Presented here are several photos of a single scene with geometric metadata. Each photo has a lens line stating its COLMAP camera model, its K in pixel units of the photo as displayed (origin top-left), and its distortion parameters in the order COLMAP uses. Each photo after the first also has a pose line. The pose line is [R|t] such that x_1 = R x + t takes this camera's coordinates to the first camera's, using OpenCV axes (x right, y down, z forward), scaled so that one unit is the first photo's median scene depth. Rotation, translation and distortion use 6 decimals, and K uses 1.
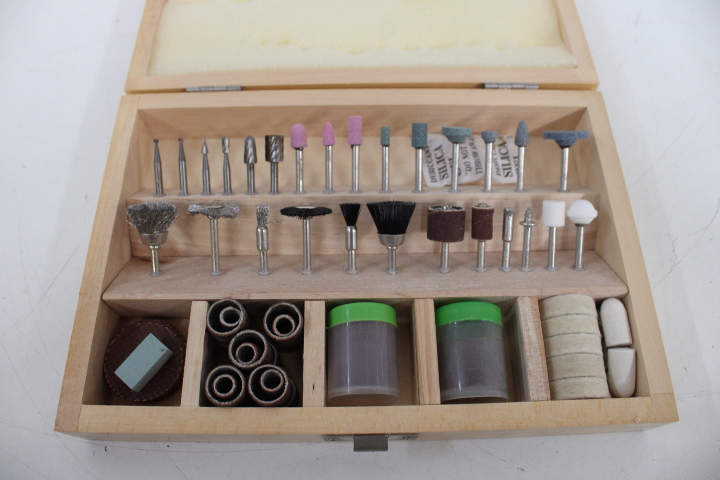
lens RADIAL K [[607.8, 0, 361.2], [0, 607.8, 241.6], [0, 0, 1]] dist [-0.142664, 0.010211]
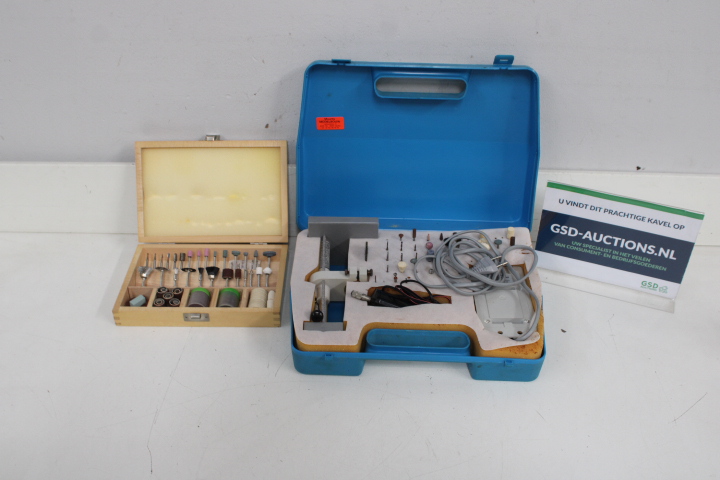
lens RADIAL K [[753.8, 0, 357.5], [0, 753.8, 240.5], [0, 0, 1]] dist [-0.105347, 0.000000]
pose [[0.999972, 0.004415, -0.006083, 0.989265], [-0.006749, 0.883597, -0.468199, 1.978314], [0.003307, 0.468227, 0.883602, -3.159112]]
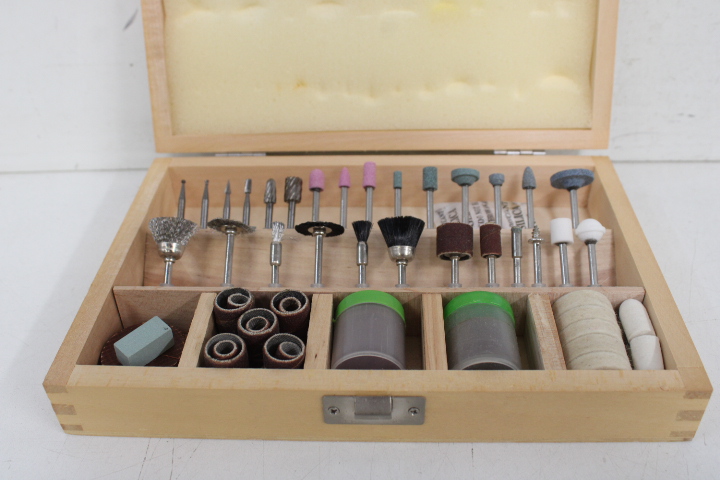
lens RADIAL K [[753.8, 0, 357.0], [0, 753.8, 237.8], [0, 0, 1]] dist [-0.105347, 0.000000]
pose [[0.997902, 0.000057, -0.064750, 0.062522], [-0.029675, 0.889198, -0.456559, 0.596957], [0.057550, 0.457523, 0.887334, -0.151256]]
